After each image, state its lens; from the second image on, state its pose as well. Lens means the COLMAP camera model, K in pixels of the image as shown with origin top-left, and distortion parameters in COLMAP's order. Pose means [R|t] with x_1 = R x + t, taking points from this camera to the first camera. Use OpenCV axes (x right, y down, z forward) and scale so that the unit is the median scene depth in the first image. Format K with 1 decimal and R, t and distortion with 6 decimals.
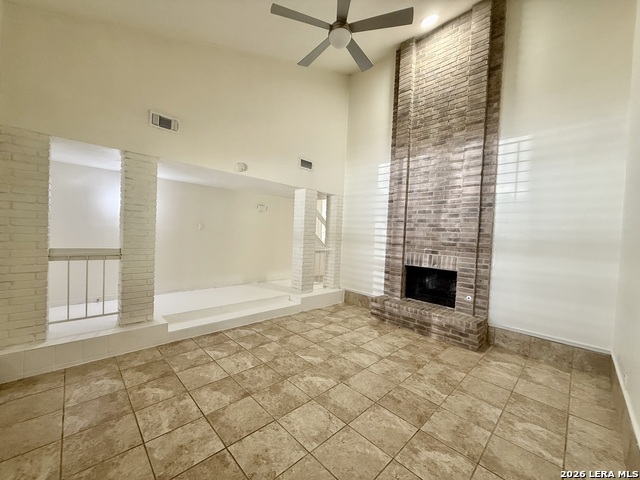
lens RADIAL K [[254.8, 0, 319.2], [0, 254.8, 240.3], [0, 0, 1]] dist [-0.000906, -0.000212]
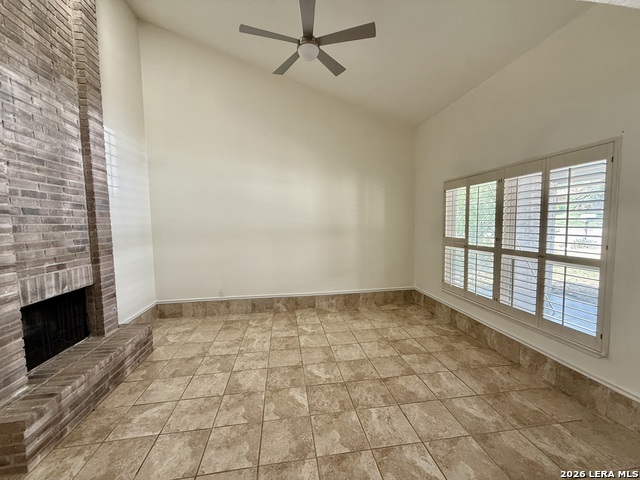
lens RADIAL K [[254.8, 0, 319.2], [0, 254.8, 240.3], [0, 0, 1]] dist [-0.000906, -0.000212]
pose [[-0.809763, -0.073196, 0.582173, -0.368081], [-0.007242, 0.993360, 0.114820, -0.085327], [-0.586712, 0.088761, -0.804917, 1.119403]]
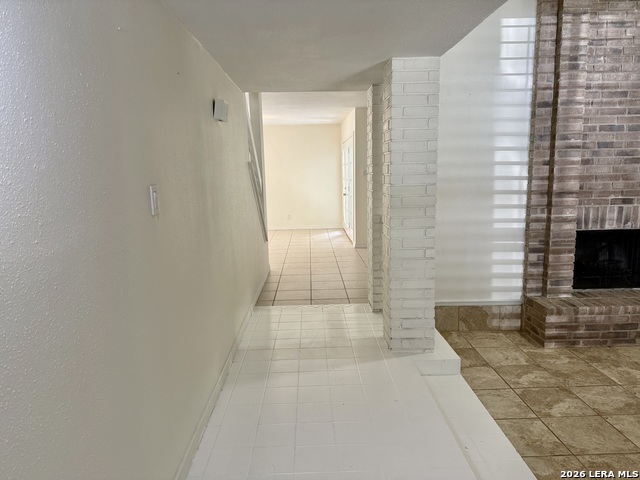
lens RADIAL K [[450.1, 0, 319.0], [0, 450.1, 242.5], [0, 0, 1]] dist [0.000418, -0.002530]
pose [[0.688268, -0.174210, 0.704229, -0.747423], [0.070261, 0.982182, 0.174301, -0.085906], [-0.722046, -0.070486, 0.688245, 0.799817]]
